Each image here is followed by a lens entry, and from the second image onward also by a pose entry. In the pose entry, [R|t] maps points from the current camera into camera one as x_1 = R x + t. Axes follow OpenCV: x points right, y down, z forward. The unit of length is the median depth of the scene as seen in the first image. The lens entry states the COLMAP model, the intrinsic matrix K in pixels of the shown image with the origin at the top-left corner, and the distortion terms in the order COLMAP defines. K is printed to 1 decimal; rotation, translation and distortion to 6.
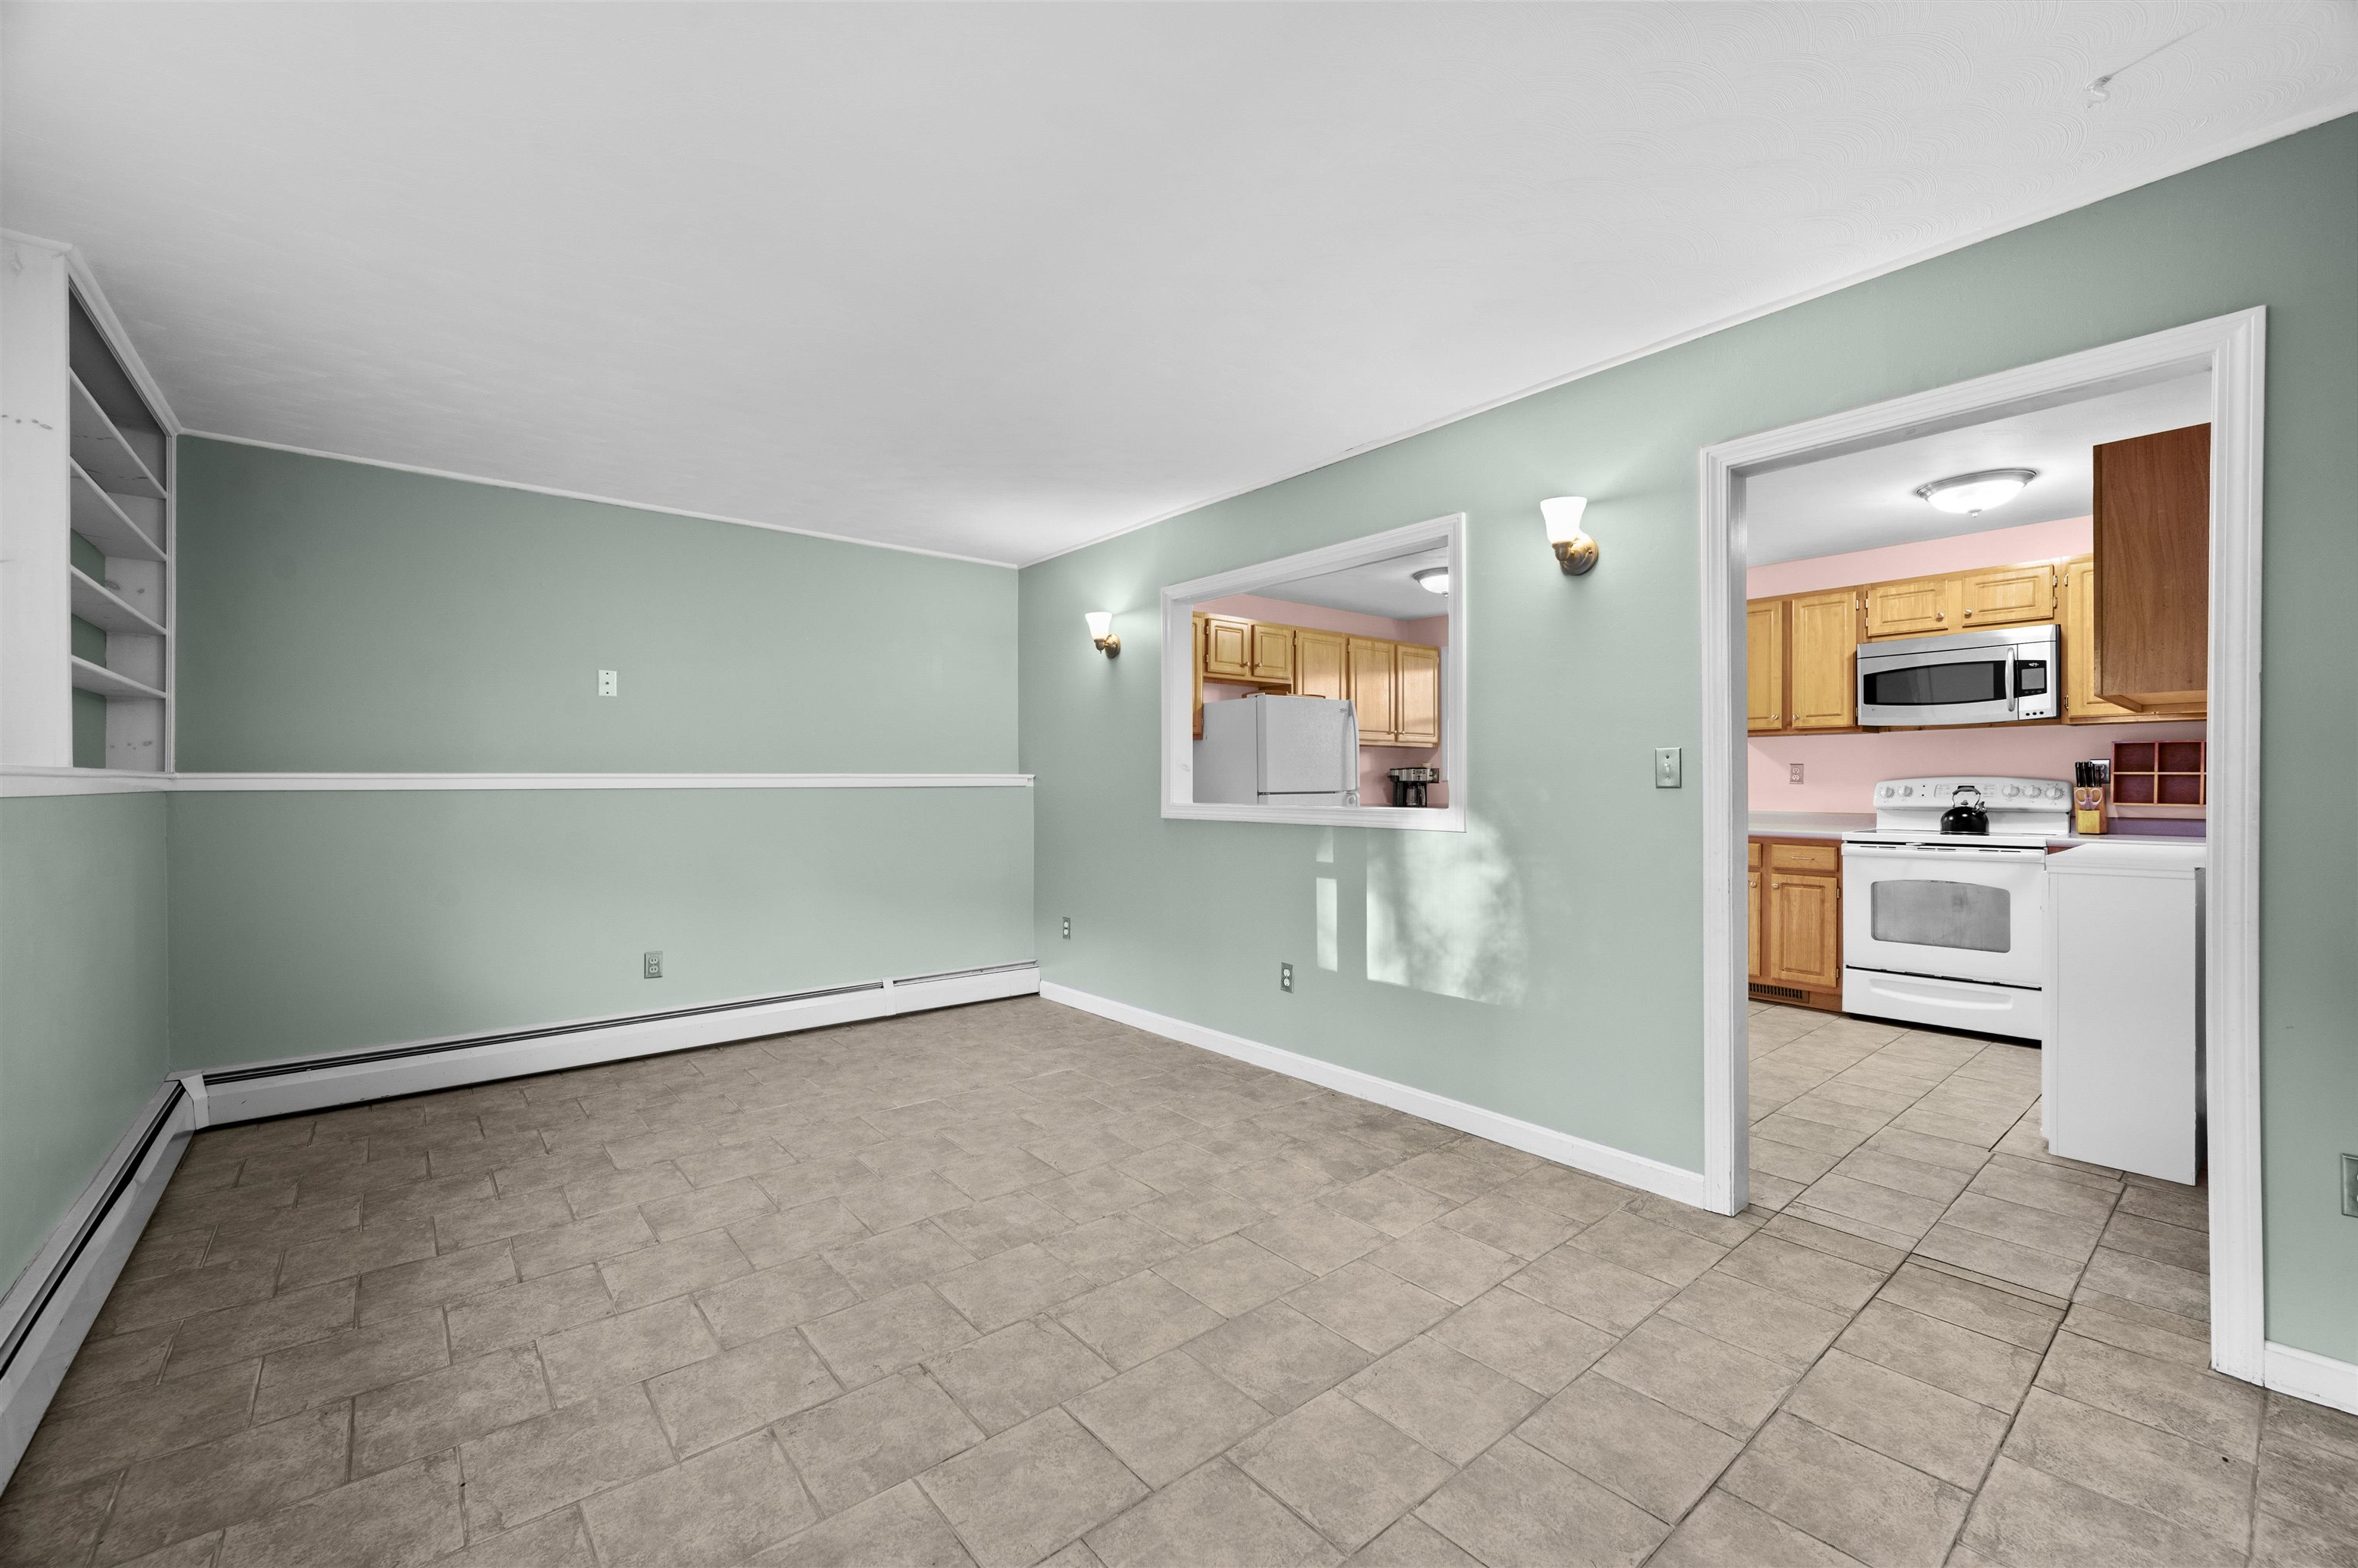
lens RADIAL K [[957.0, 0, 1179.0], [0, 957.0, 784.0], [0, 0, 1]] dist [-0.000557, -0.000188]
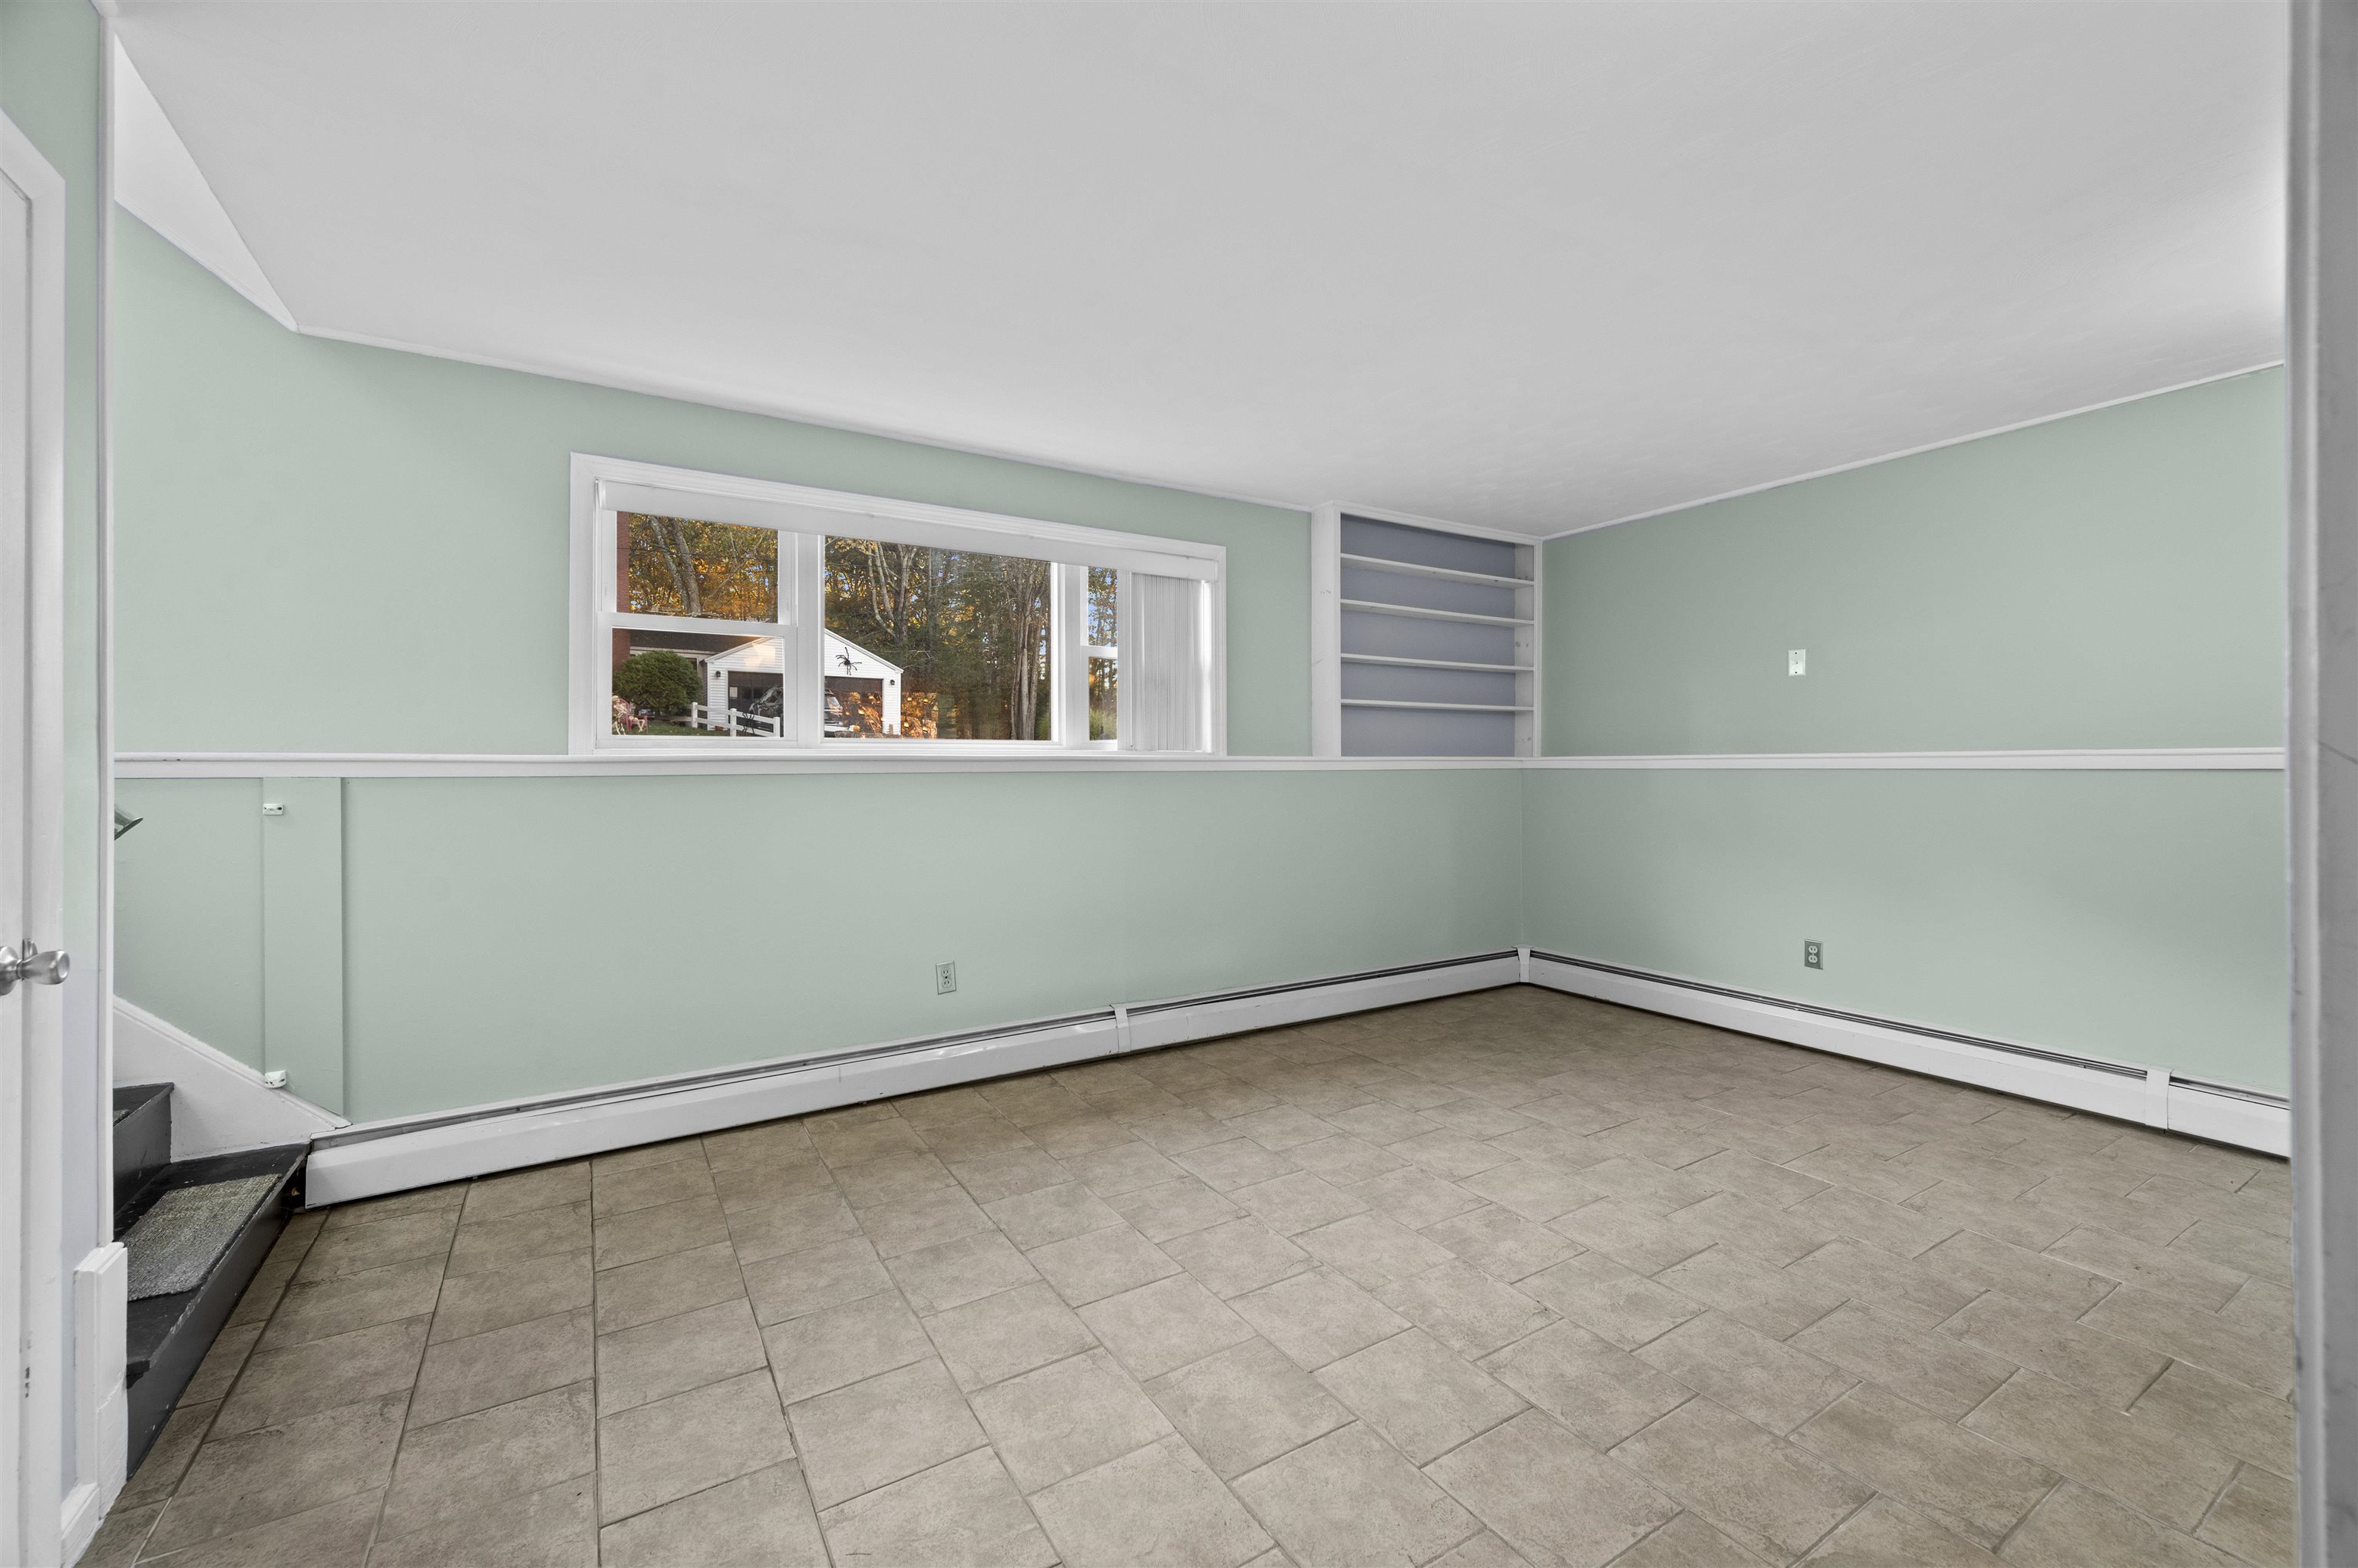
lens RADIAL K [[956.2, 0, 1180.3], [0, 956.2, 763.7], [0, 0, 1]] dist [-0.000844, -0.000263]
pose [[-0.136641, 0.001512, -0.990620, 0.471837], [0.000926, 0.999999, 0.001399, -0.001964], [0.990620, -0.000726, -0.136642, 0.502395]]
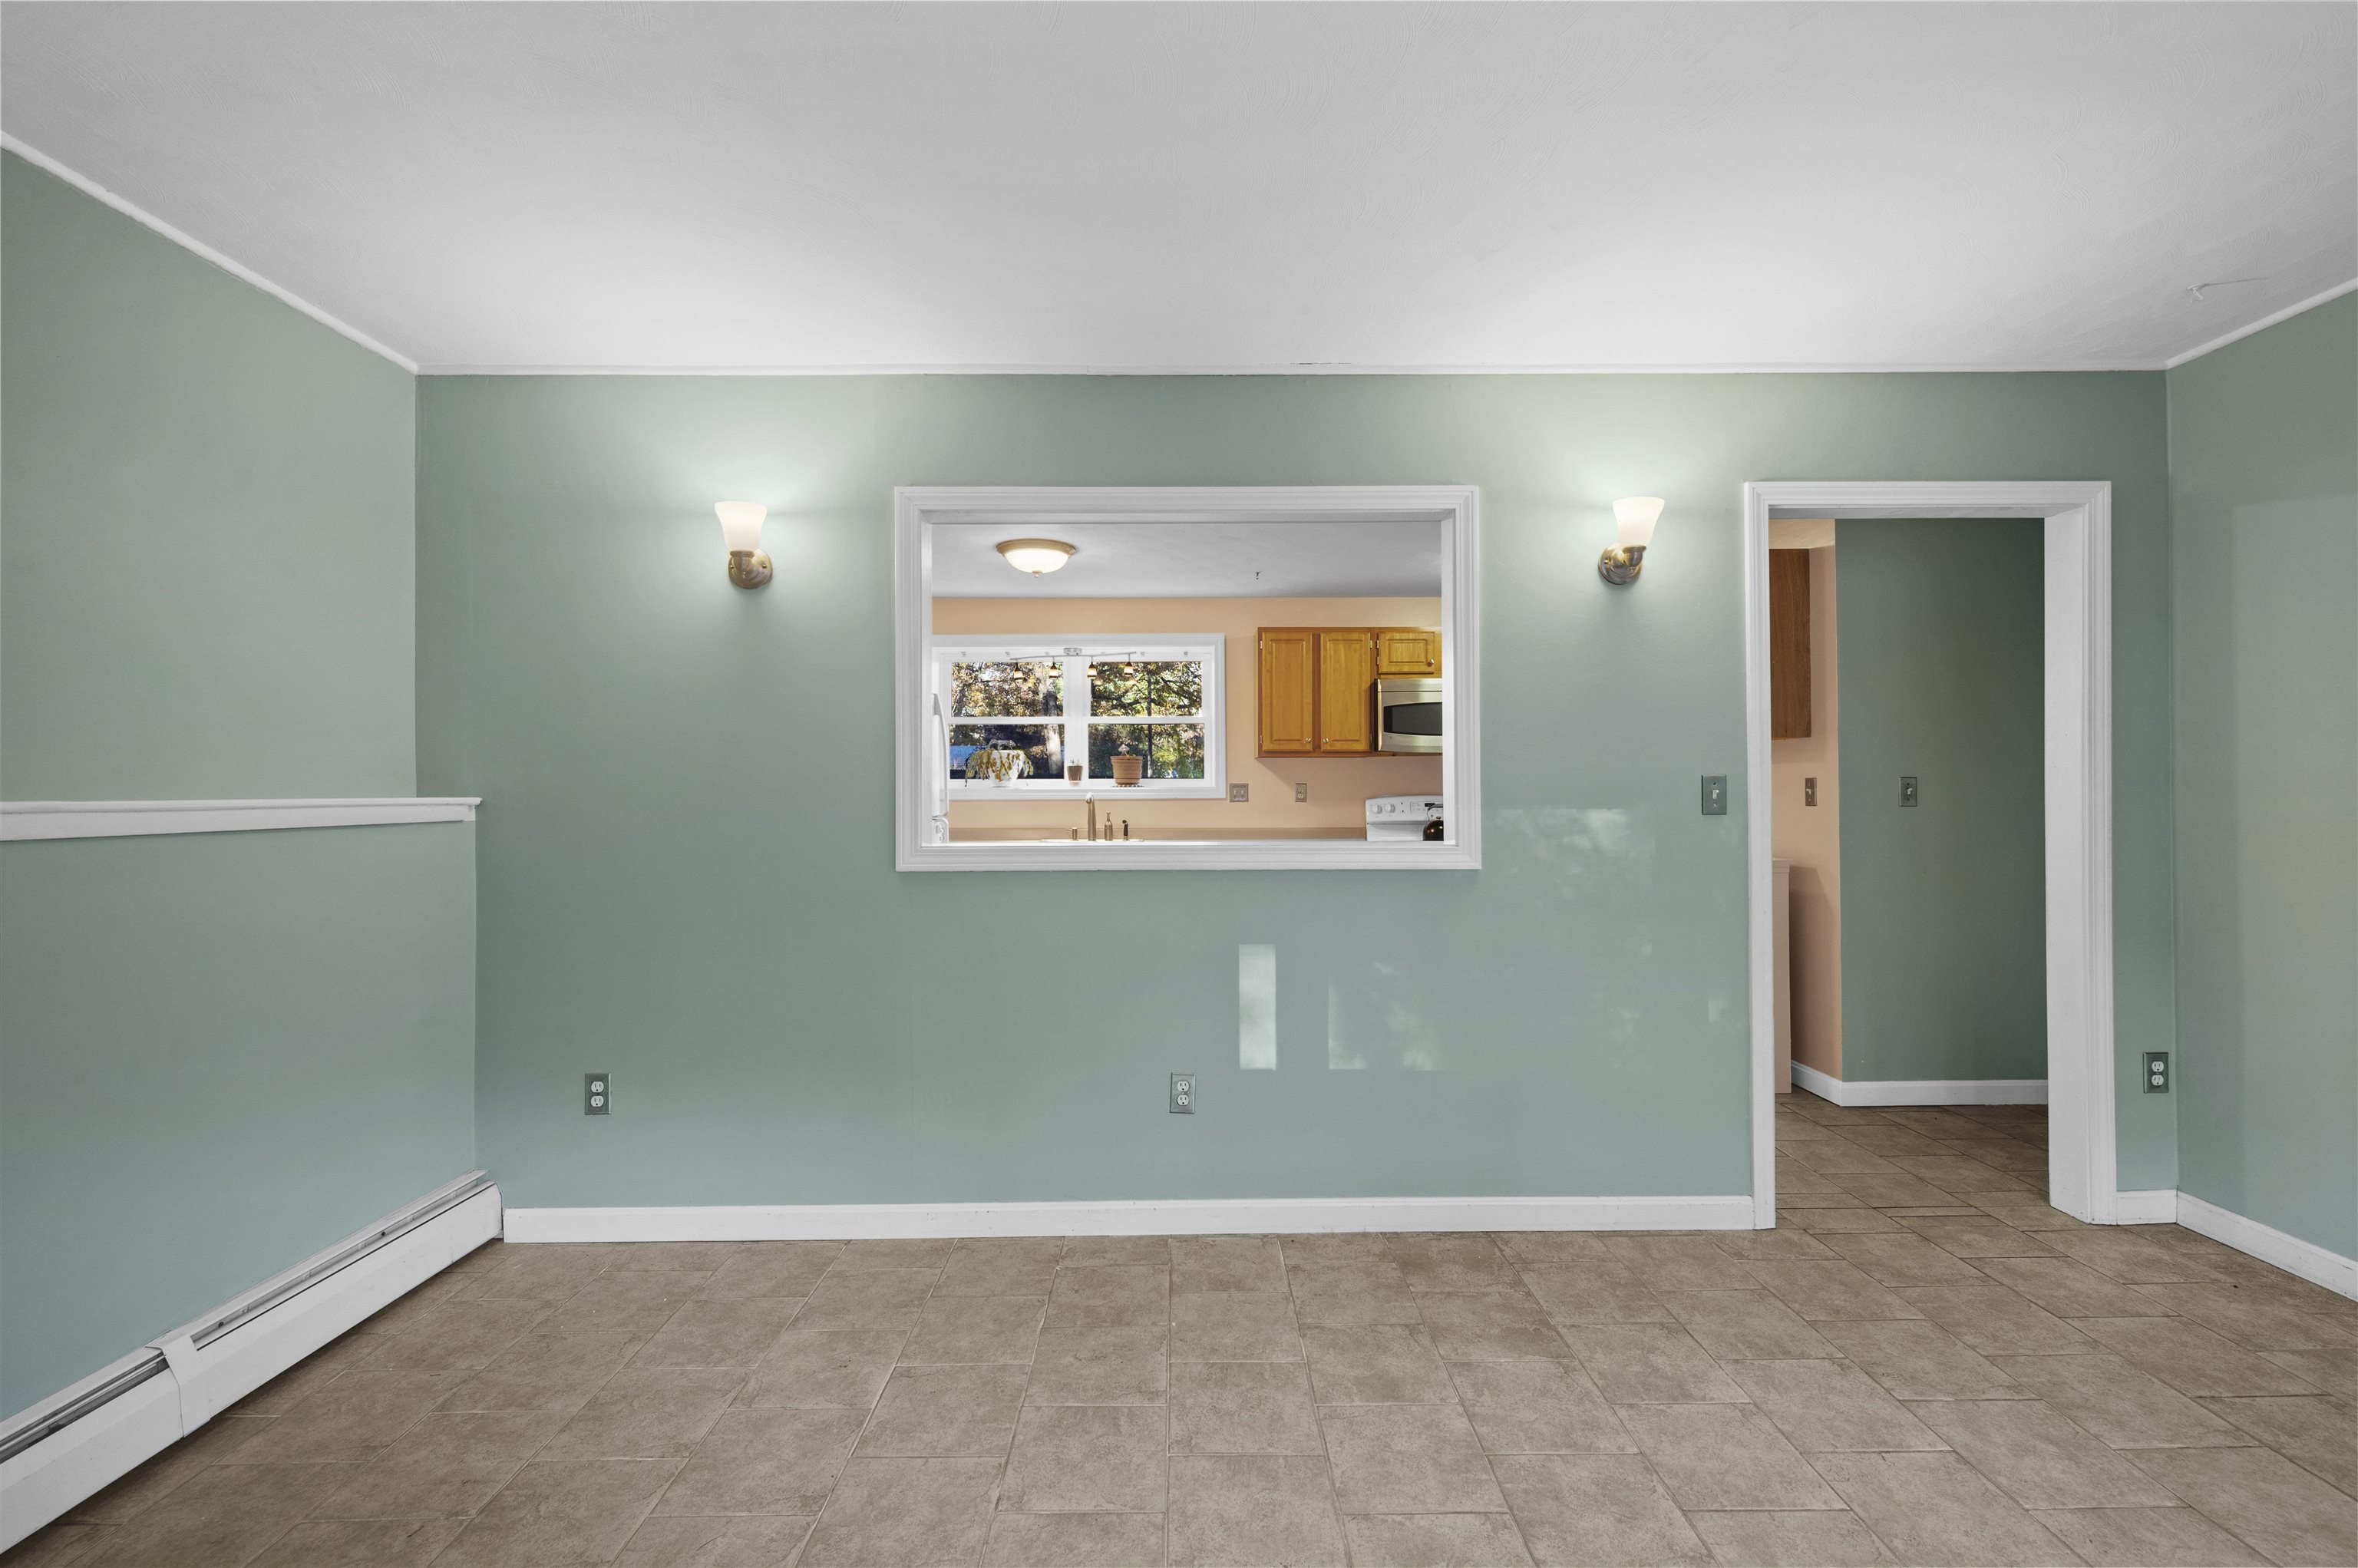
lens RADIAL K [[1000.8, 0, 1179.0], [0, 1000.8, 784.0], [0, 0, 1]] dist [0.000131, 0.000091]
pose [[0.630186, 0.004753, 0.776430, -0.412098], [0.004338, 0.999944, -0.009641, -0.012919], [-0.776432, 0.009444, 0.630130, 0.497284]]
